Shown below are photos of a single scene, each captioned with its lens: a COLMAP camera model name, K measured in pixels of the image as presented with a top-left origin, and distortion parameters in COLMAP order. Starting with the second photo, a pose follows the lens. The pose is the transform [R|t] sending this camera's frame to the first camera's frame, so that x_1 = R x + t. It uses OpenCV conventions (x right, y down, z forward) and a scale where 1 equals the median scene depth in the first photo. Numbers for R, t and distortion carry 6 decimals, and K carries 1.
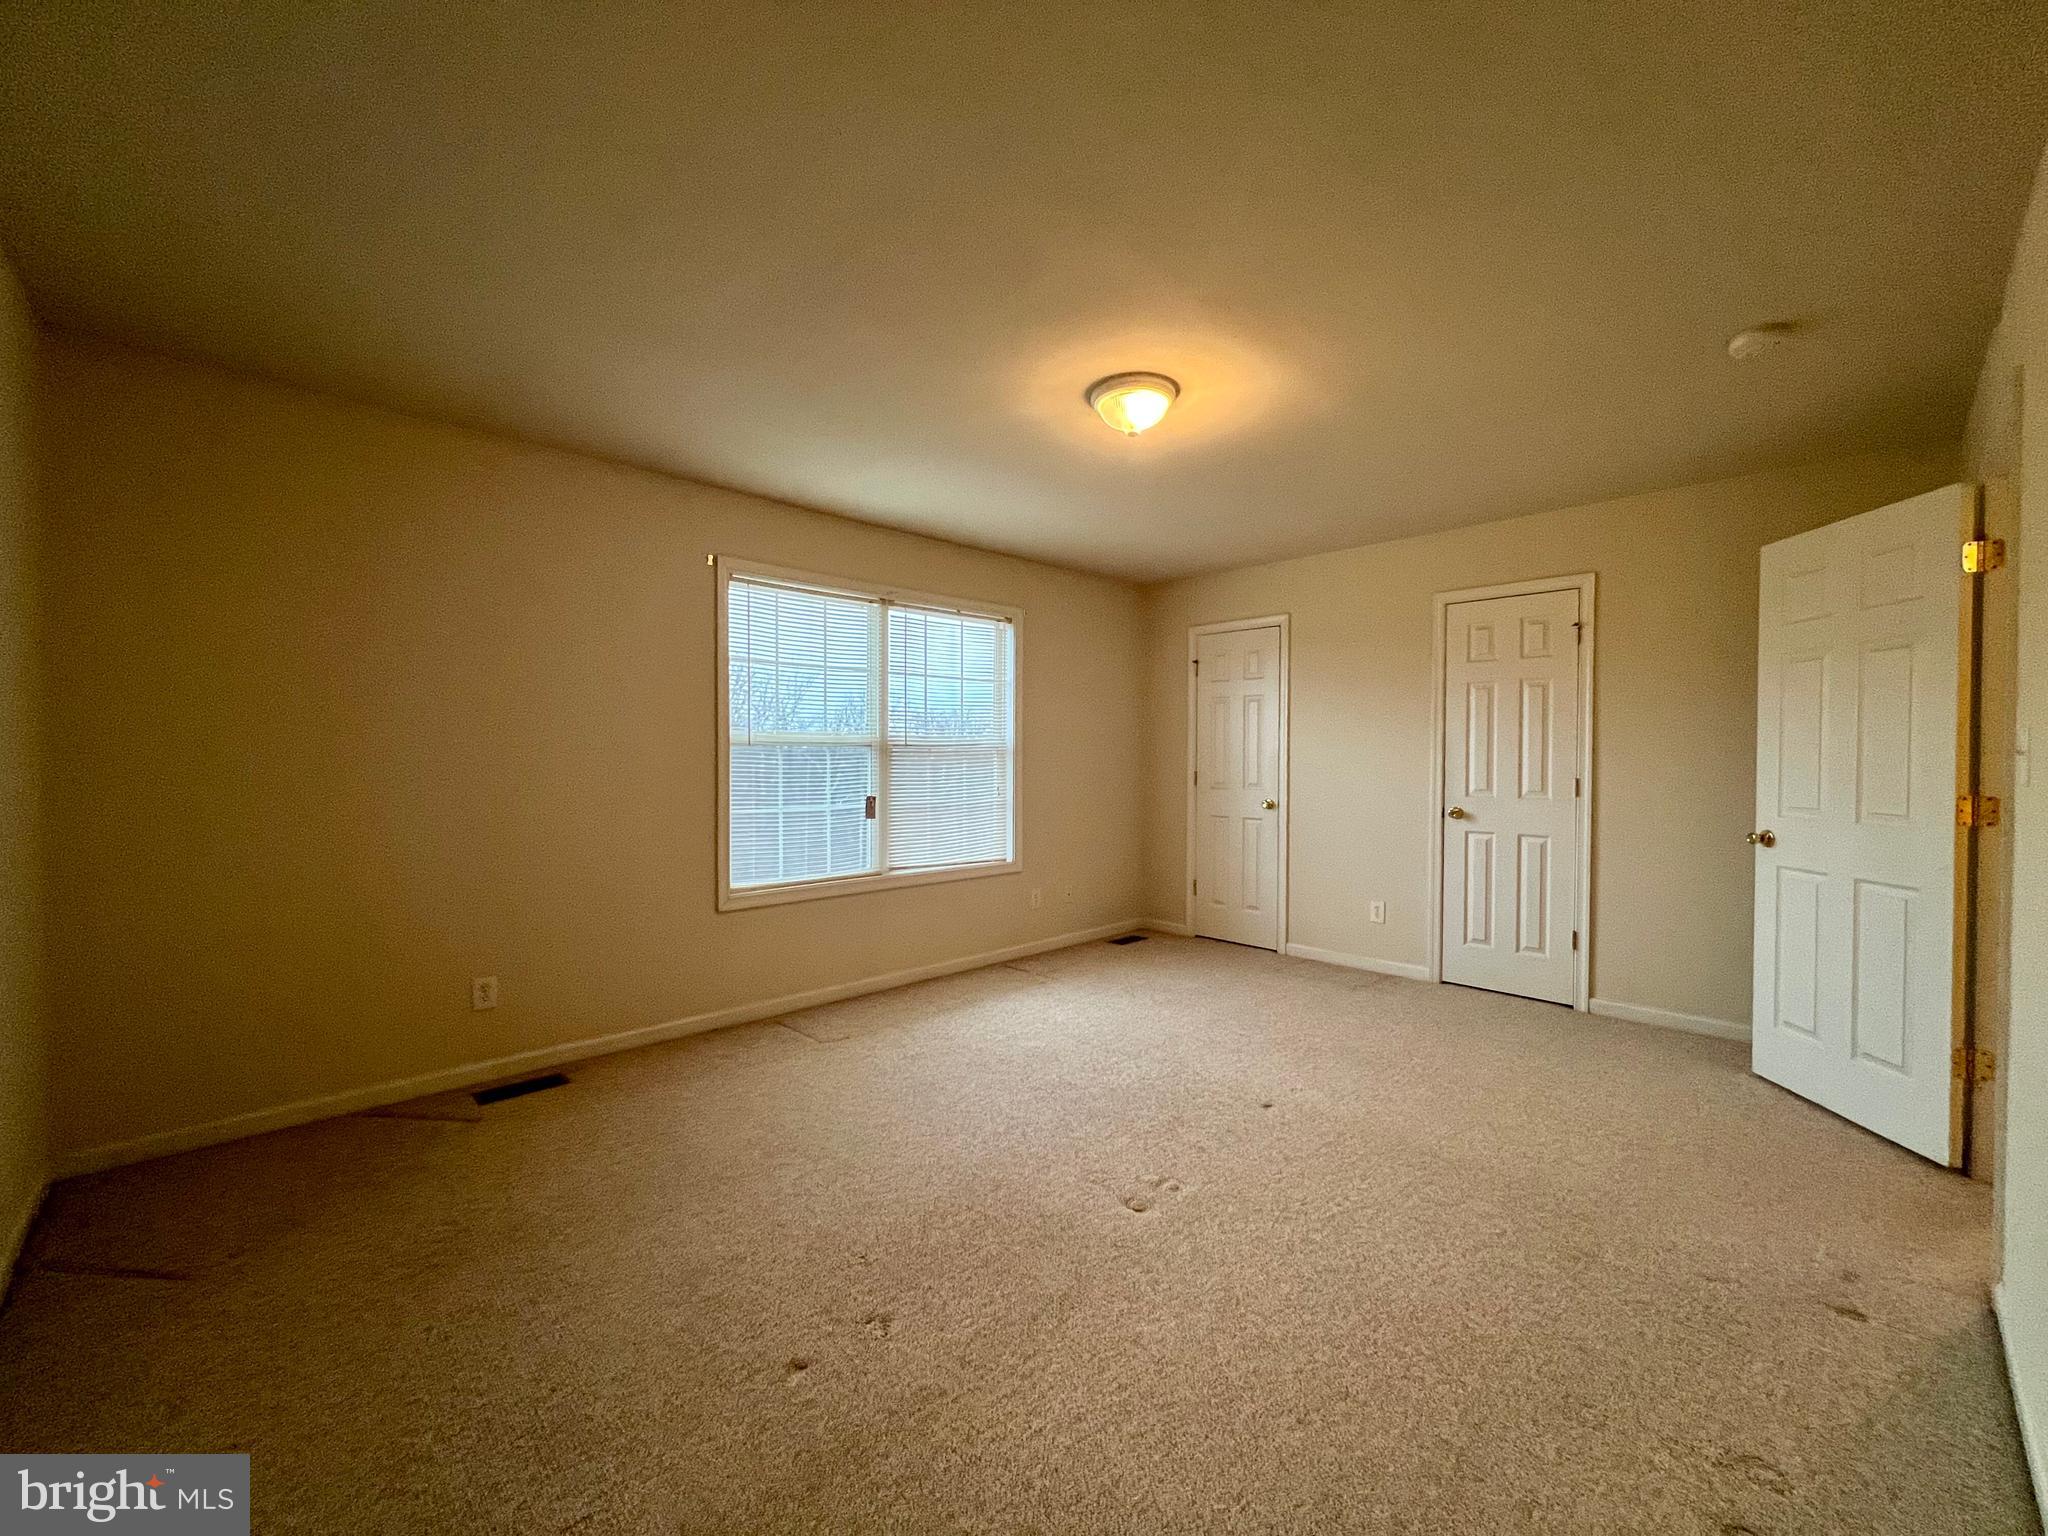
lens RADIAL K [[823.0, 0, 1018.9], [0, 823.0, 765.5], [0, 0, 1]] dist [0.001893, -0.000443]
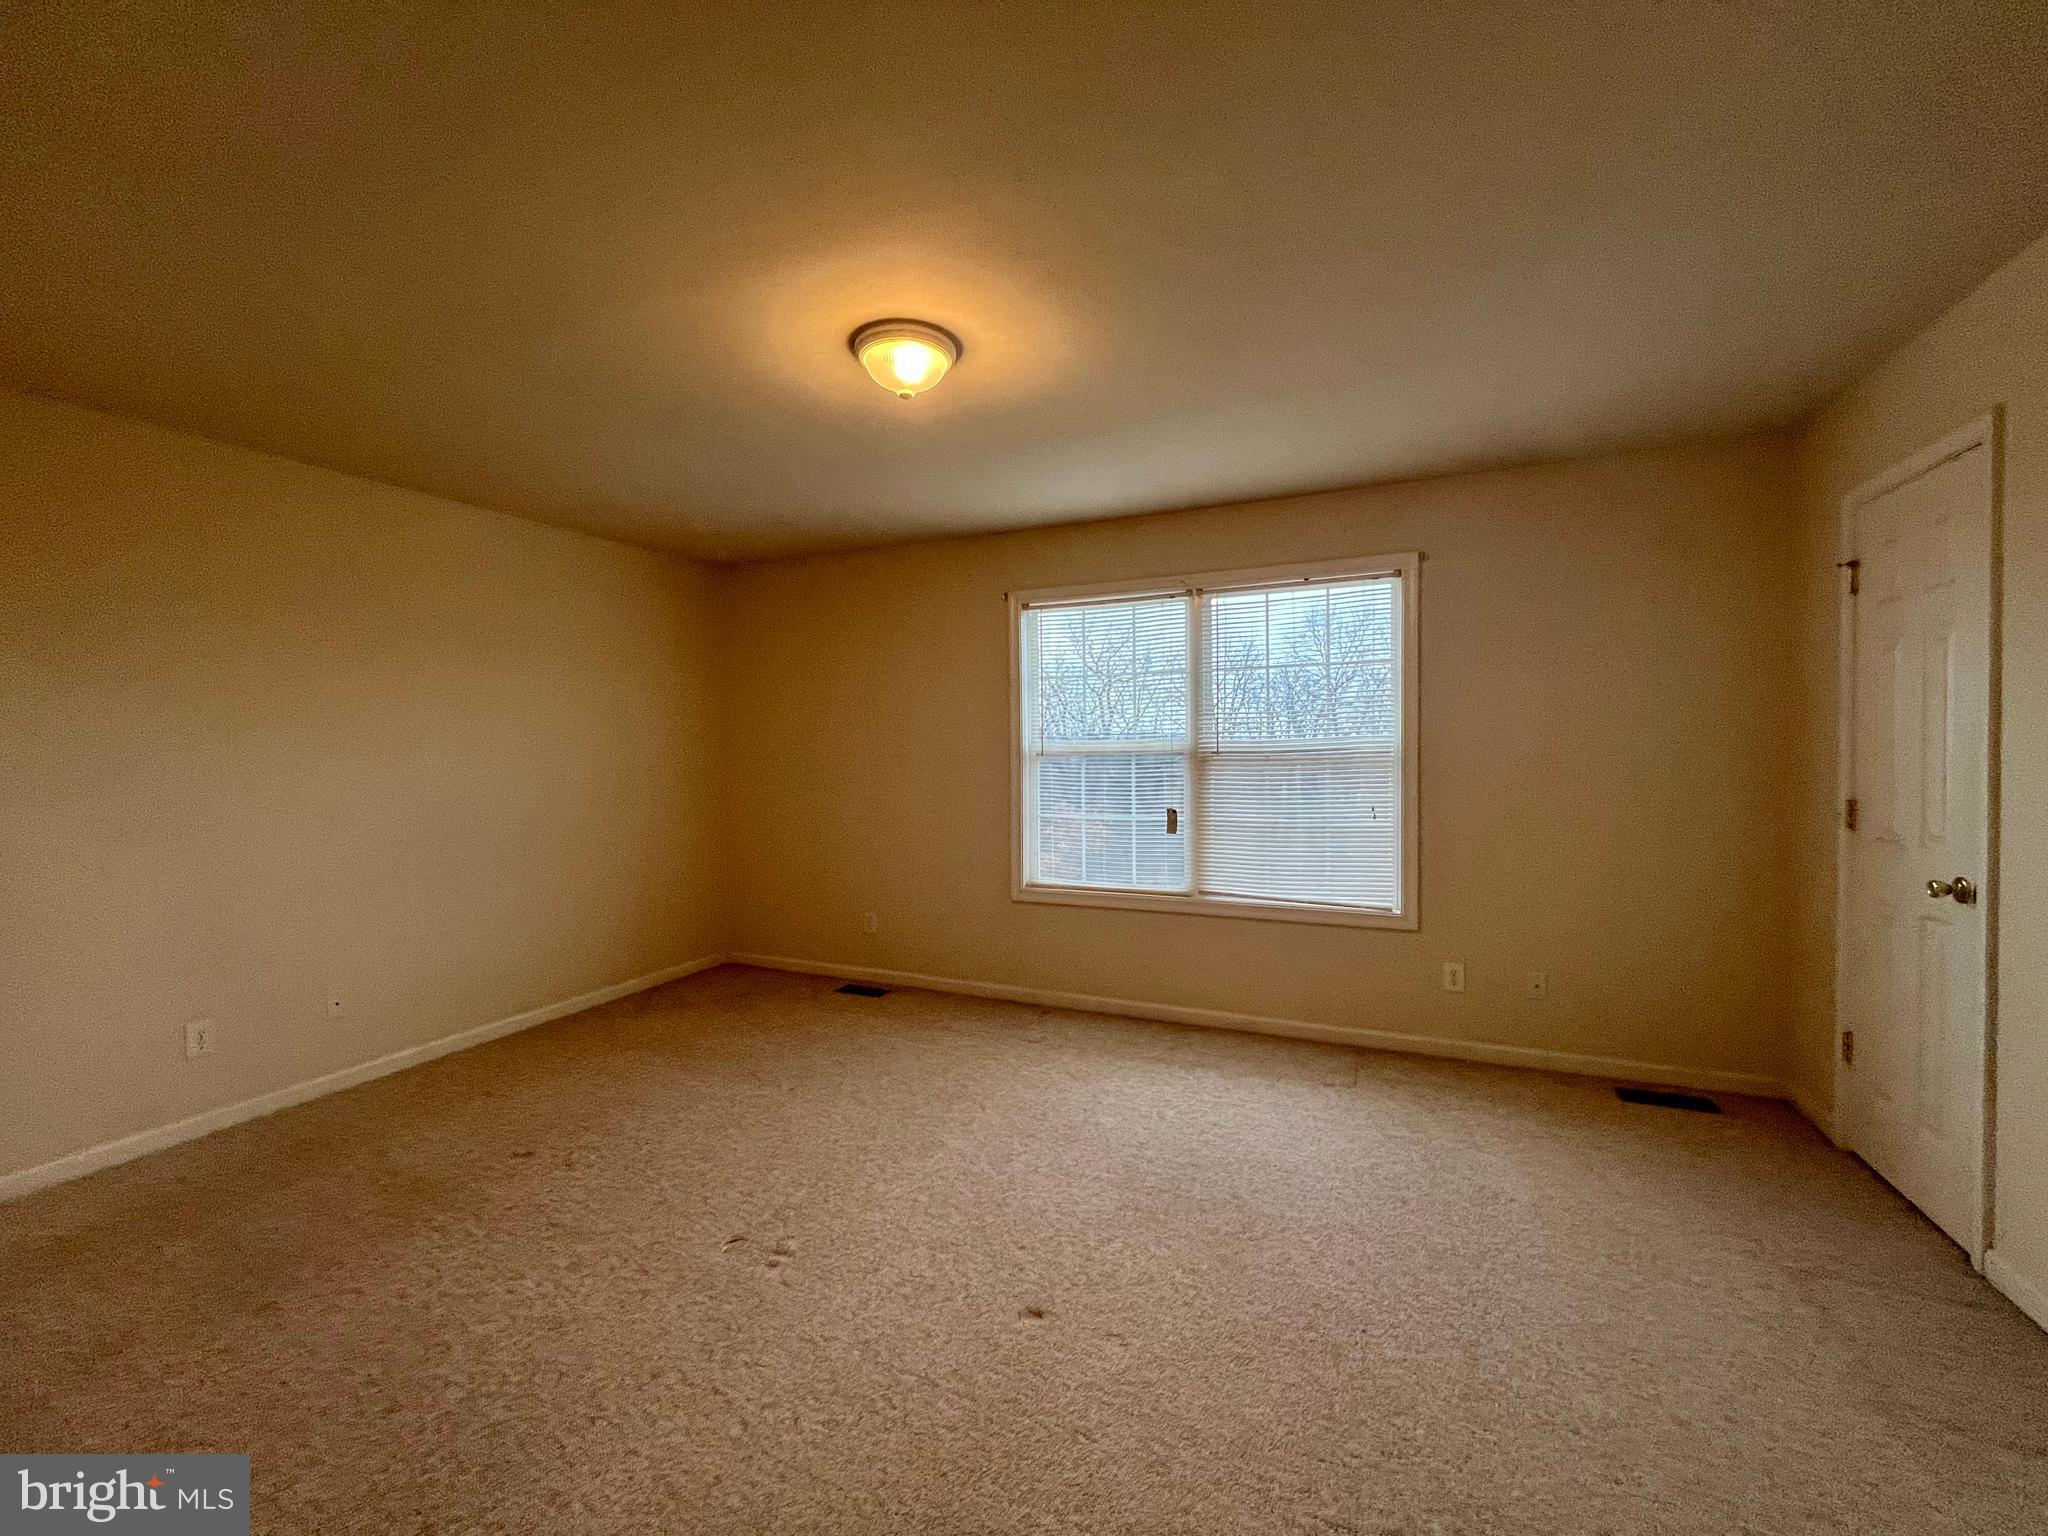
lens RADIAL K [[823.0, 0, 1020.1], [0, 823.0, 762.2], [0, 0, 1]] dist [0.001893, -0.000443]
pose [[0.371394, 0.007415, -0.928446, 0.608386], [-0.003442, 0.999972, 0.006610, -0.020058], [0.928469, 0.000741, 0.371410, 0.500997]]
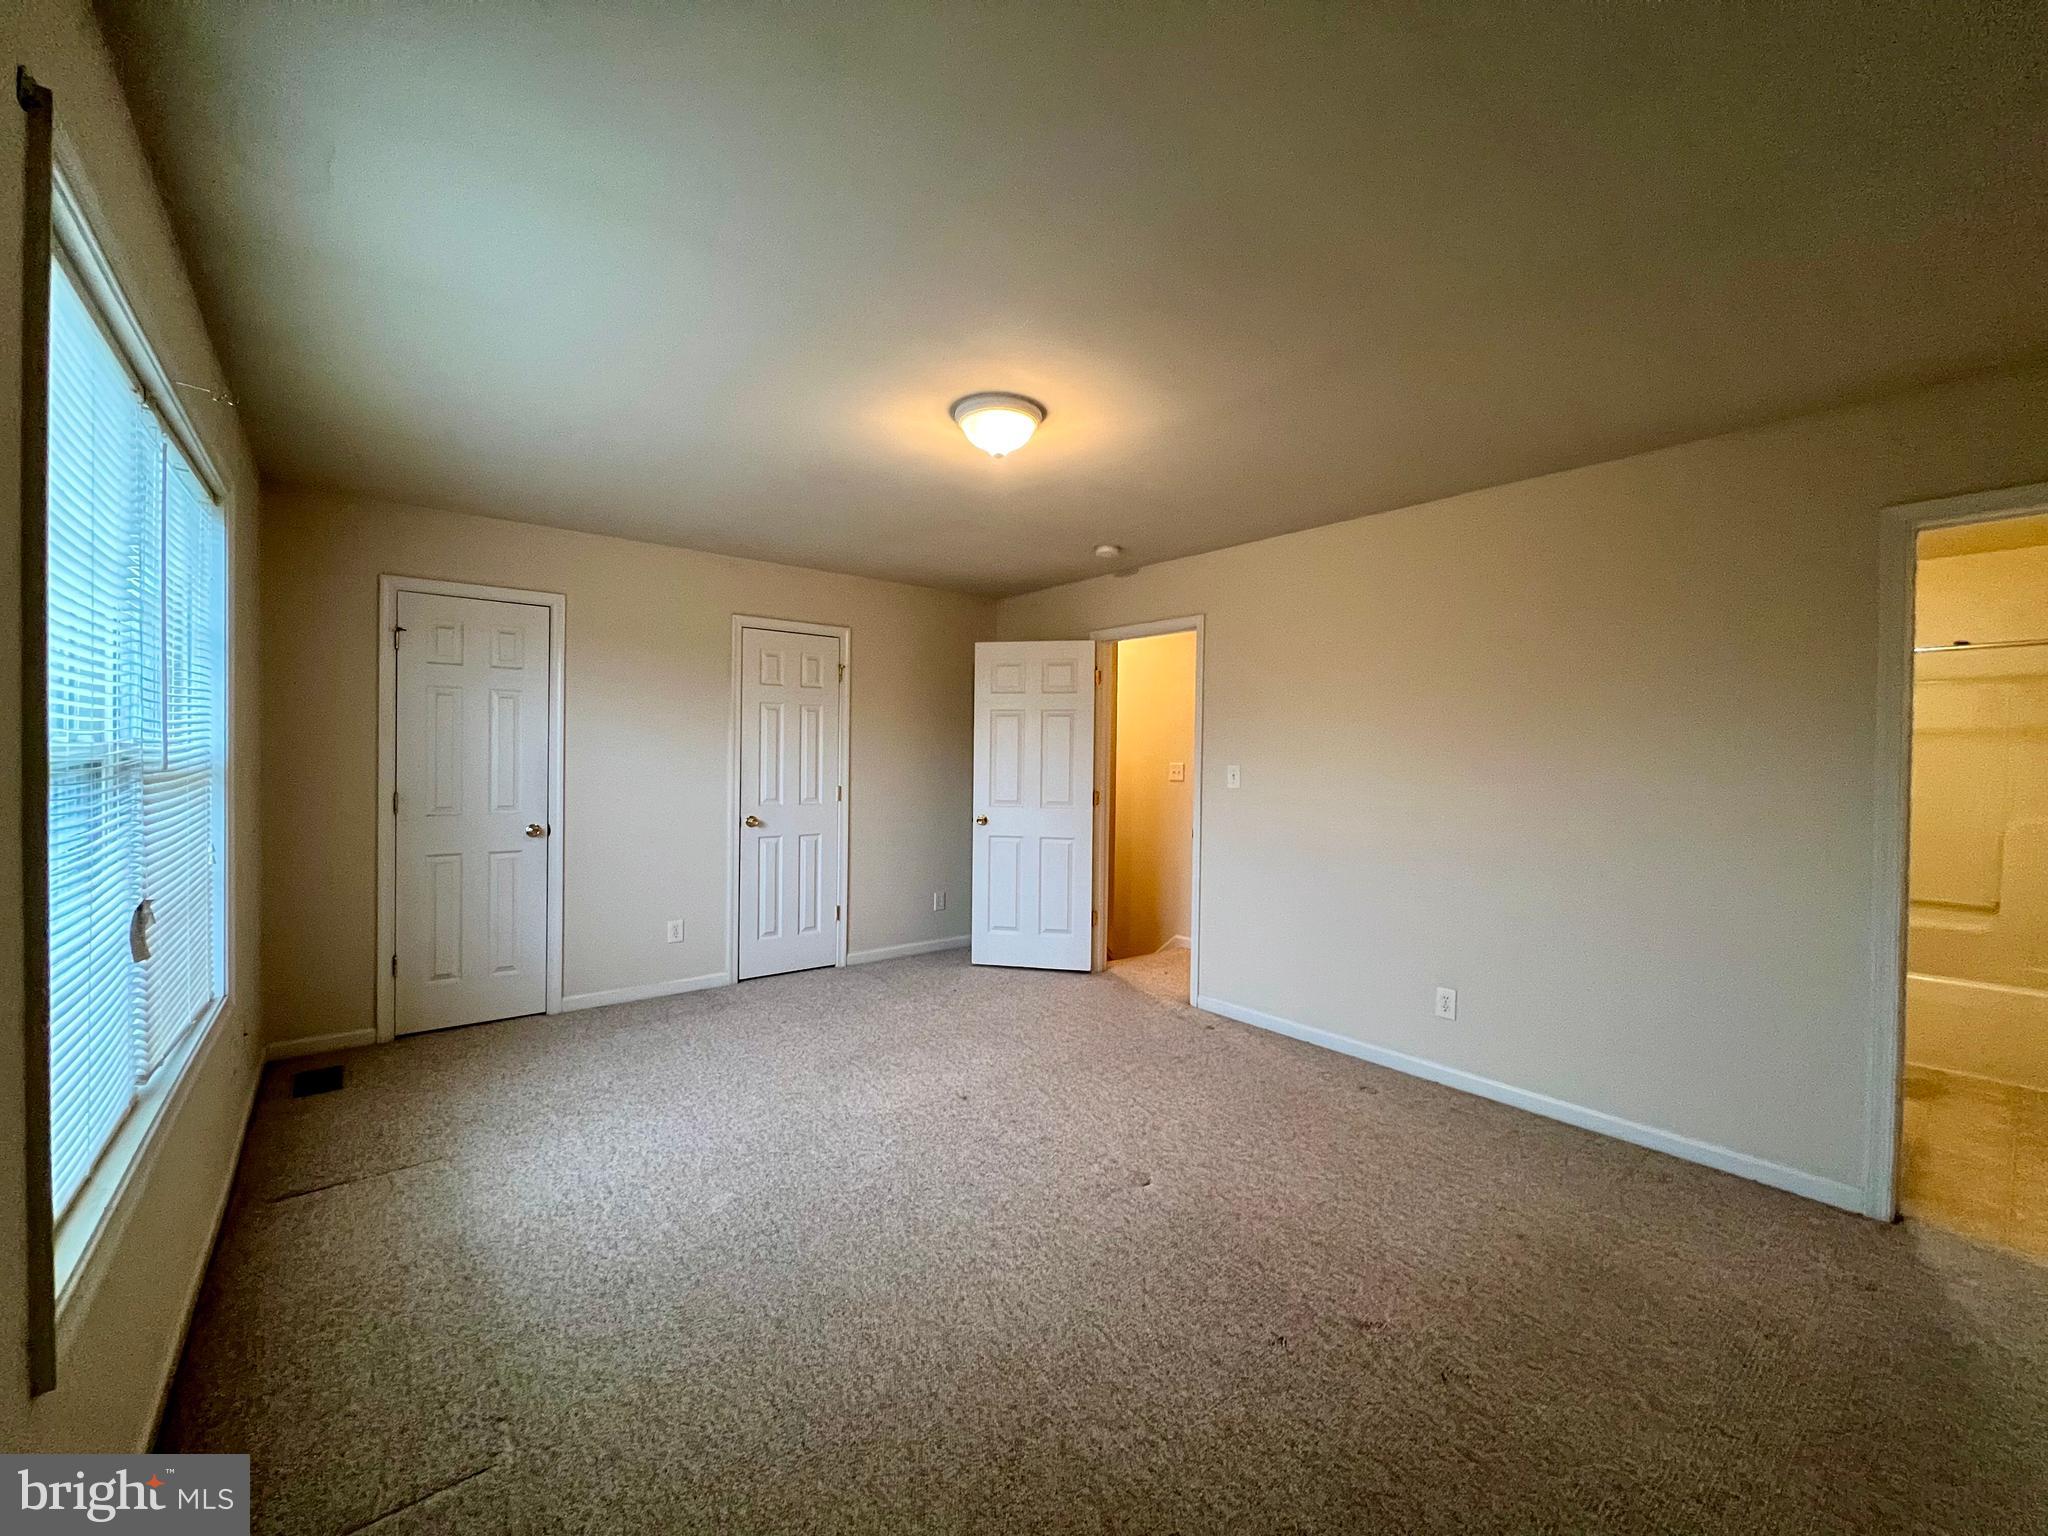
lens RADIAL K [[823.0, 0, 1020.7], [0, 823.0, 763.7], [0, 0, 1]] dist [0.001893, -0.000443]
pose [[0.087054, -0.012094, 0.996130, -0.526285], [0.001074, 0.999927, 0.012046, -0.031328], [-0.996203, 0.000021, 0.087060, 0.559645]]
